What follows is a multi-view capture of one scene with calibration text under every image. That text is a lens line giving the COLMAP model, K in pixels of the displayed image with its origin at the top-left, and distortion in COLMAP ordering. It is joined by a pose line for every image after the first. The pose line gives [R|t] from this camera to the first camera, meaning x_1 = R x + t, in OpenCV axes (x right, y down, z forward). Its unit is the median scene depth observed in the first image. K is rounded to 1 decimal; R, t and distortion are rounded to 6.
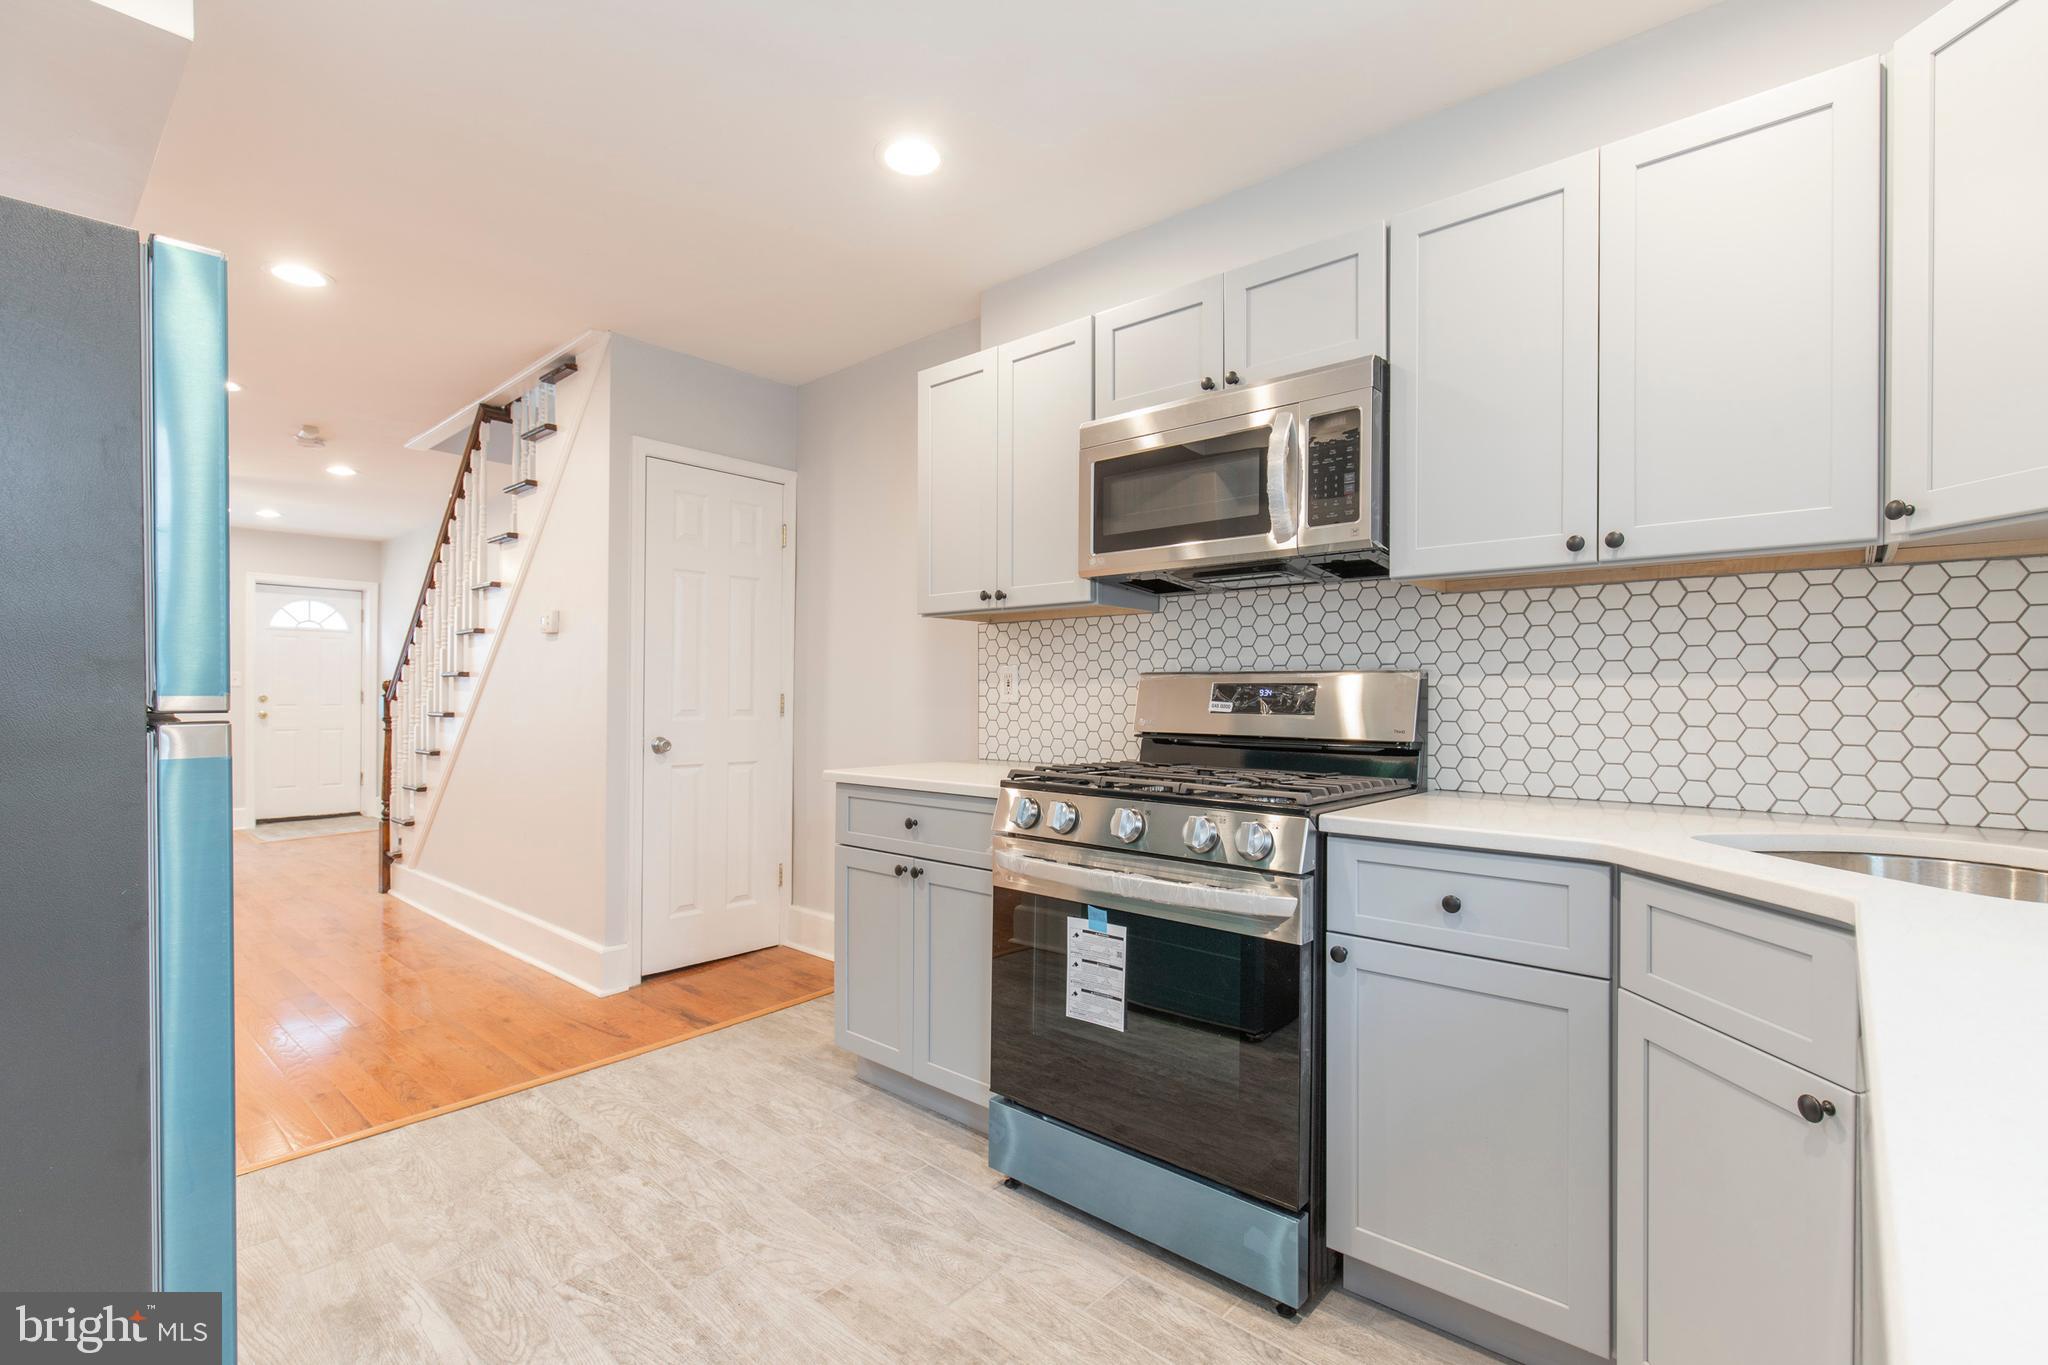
lens RADIAL K [[921.9, 0, 1031.8], [0, 921.9, 690.7], [0, 0, 1]] dist [0.004851, -0.000611]
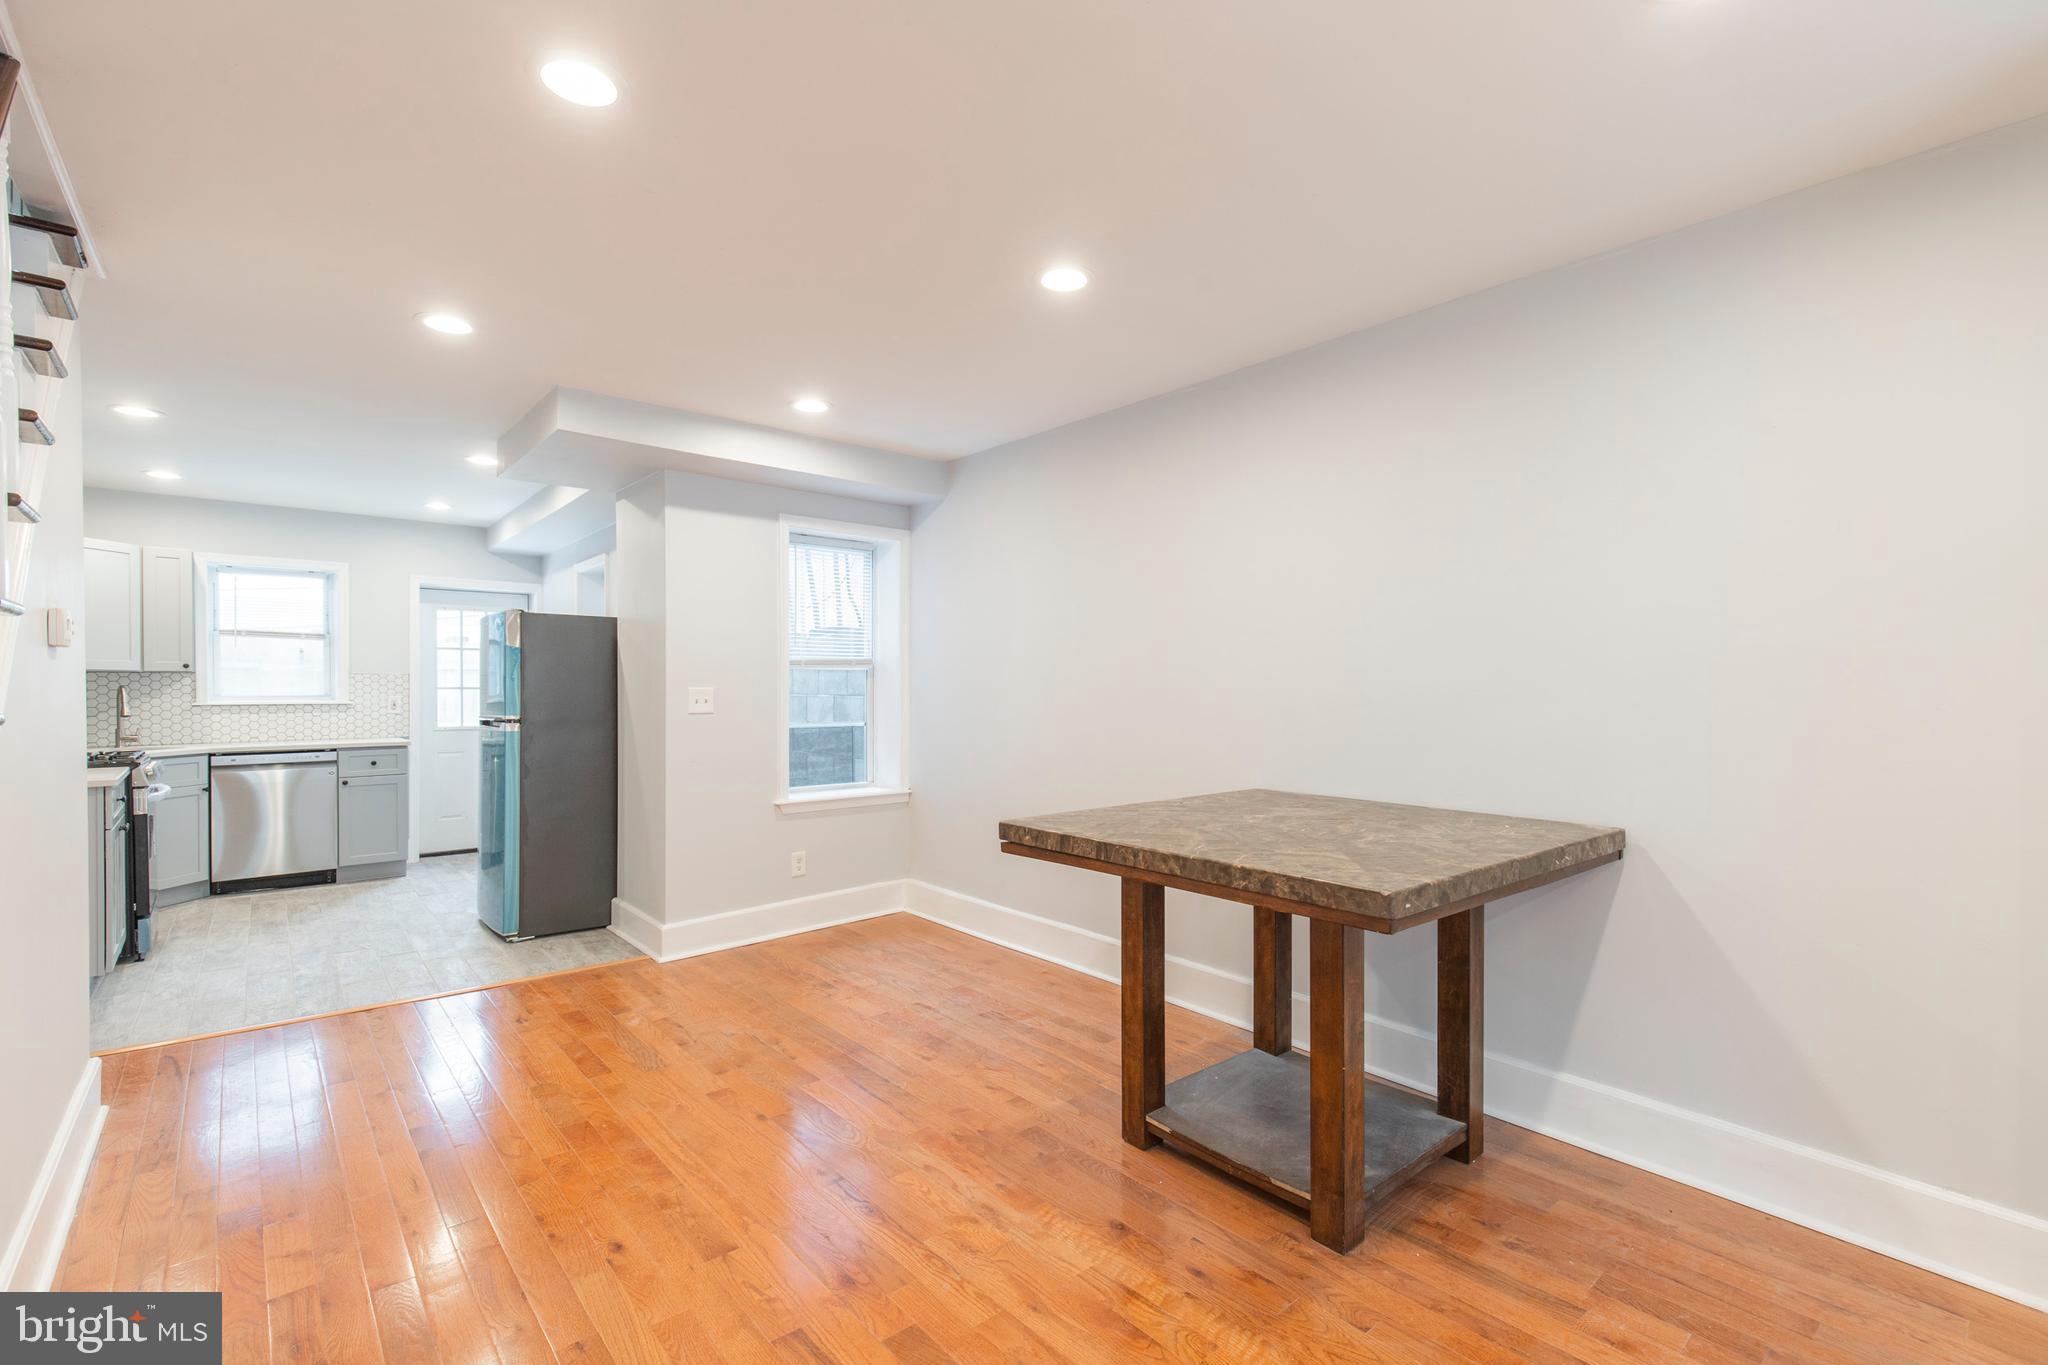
lens RADIAL K [[924.1, 0, 1039.0], [0, 924.1, 691.4], [0, 0, 1]] dist [0.007107, -0.000681]
pose [[-0.990899, -0.003835, 0.134550, -2.075694], [-0.003486, 0.999990, 0.002834, -0.063236], [-0.134560, 0.002340, -0.990903, 2.541130]]
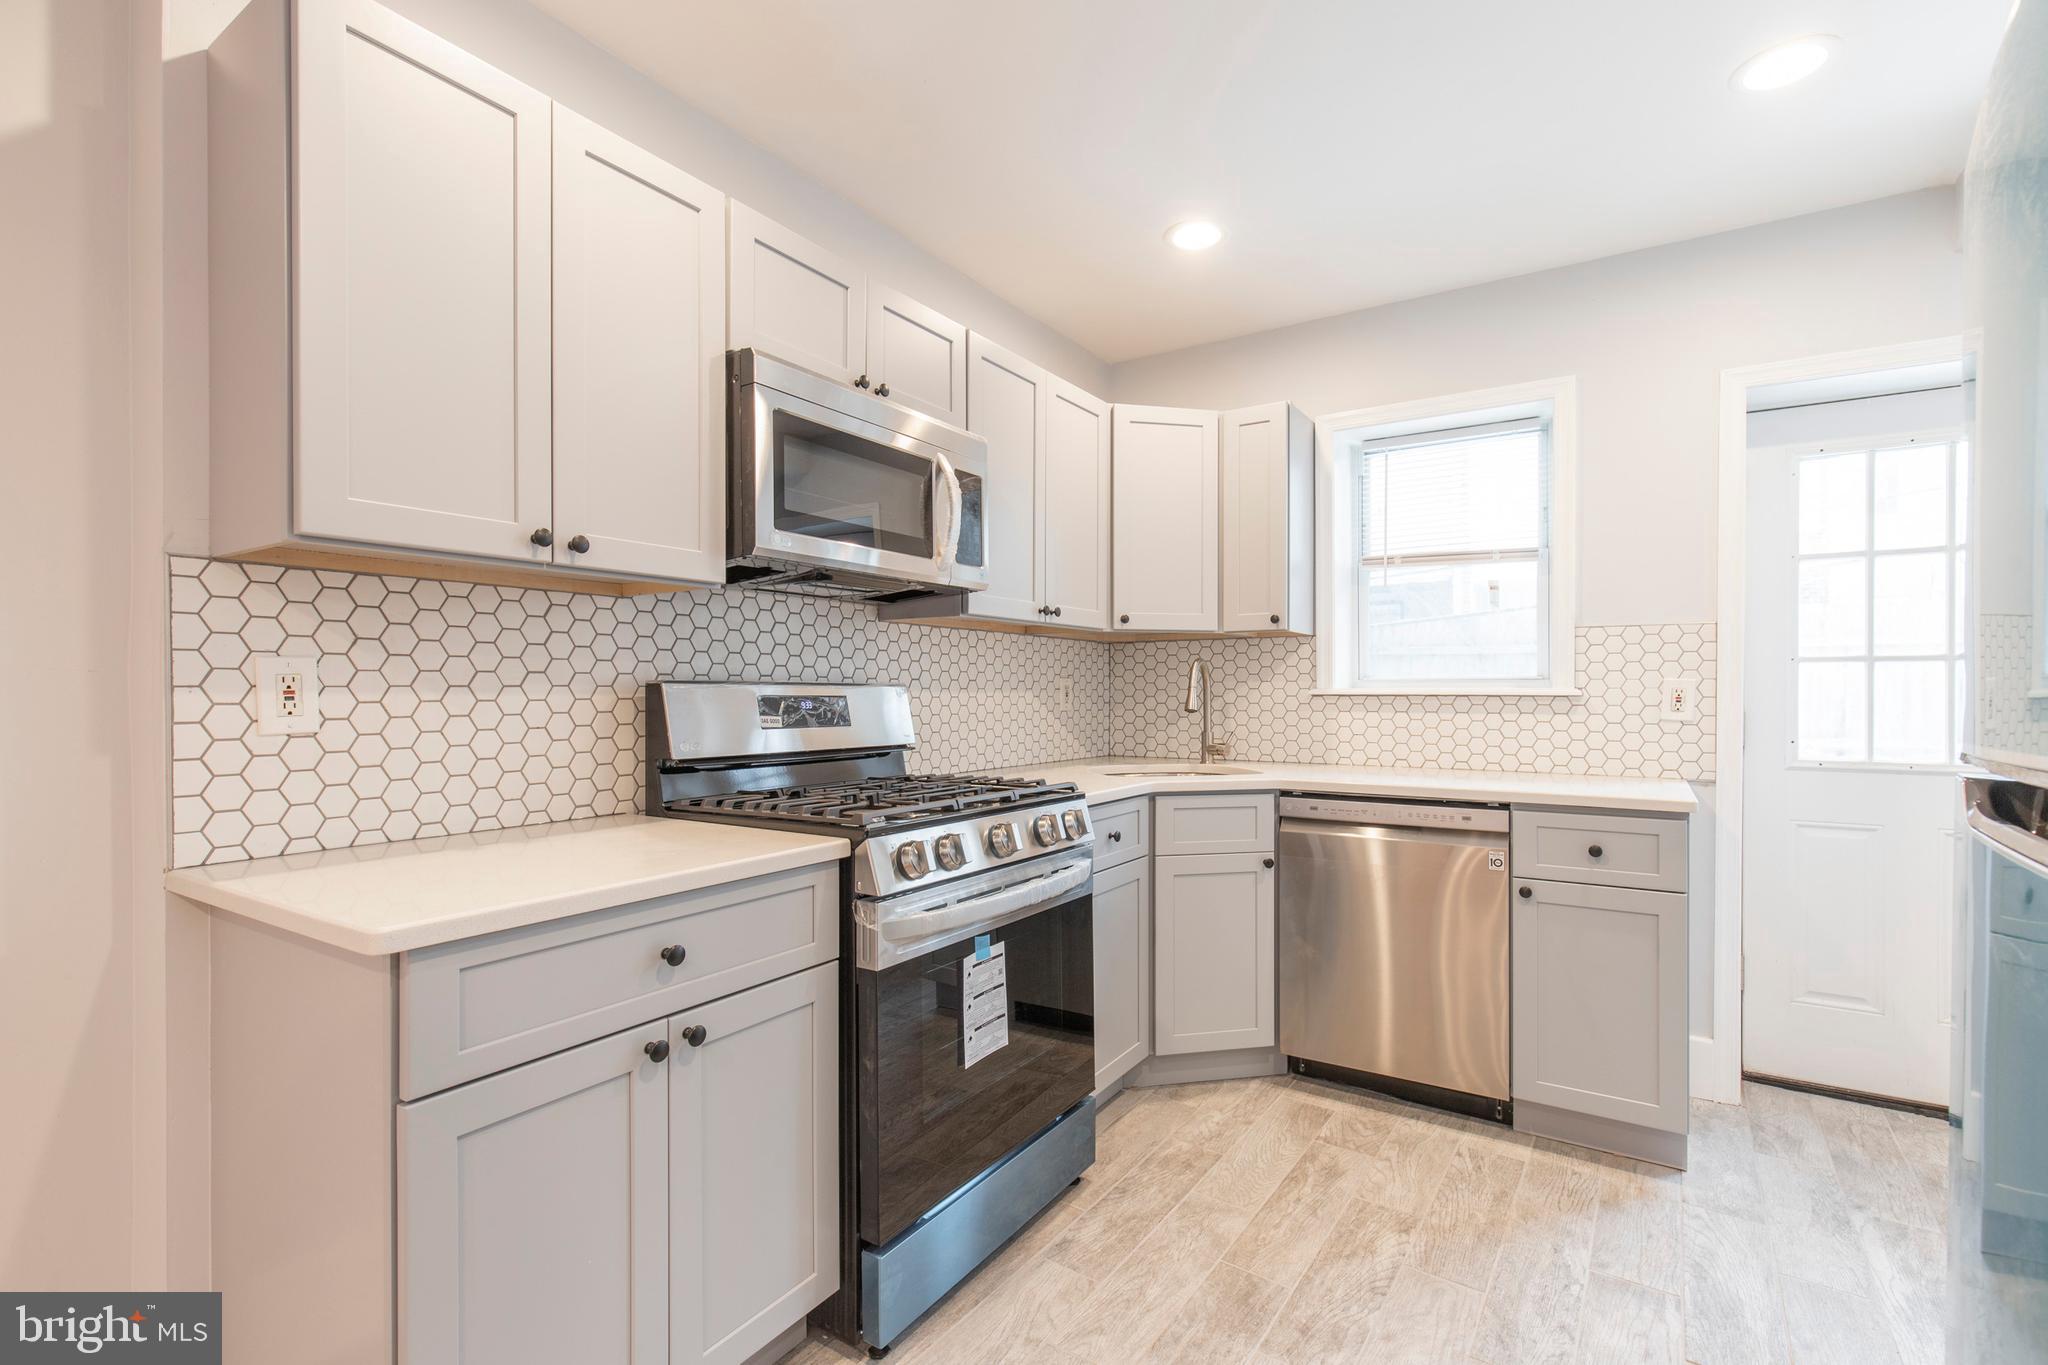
lens RADIAL K [[924.1, 0, 1039.0], [0, 924.1, 691.4], [0, 0, 1]] dist [0.007107, -0.000681]
pose [[-0.137437, -0.004125, 0.990502, -0.737143], [-0.004558, 0.999983, 0.003532, -0.016743], [-0.990500, -0.004029, -0.137454, 0.898652]]
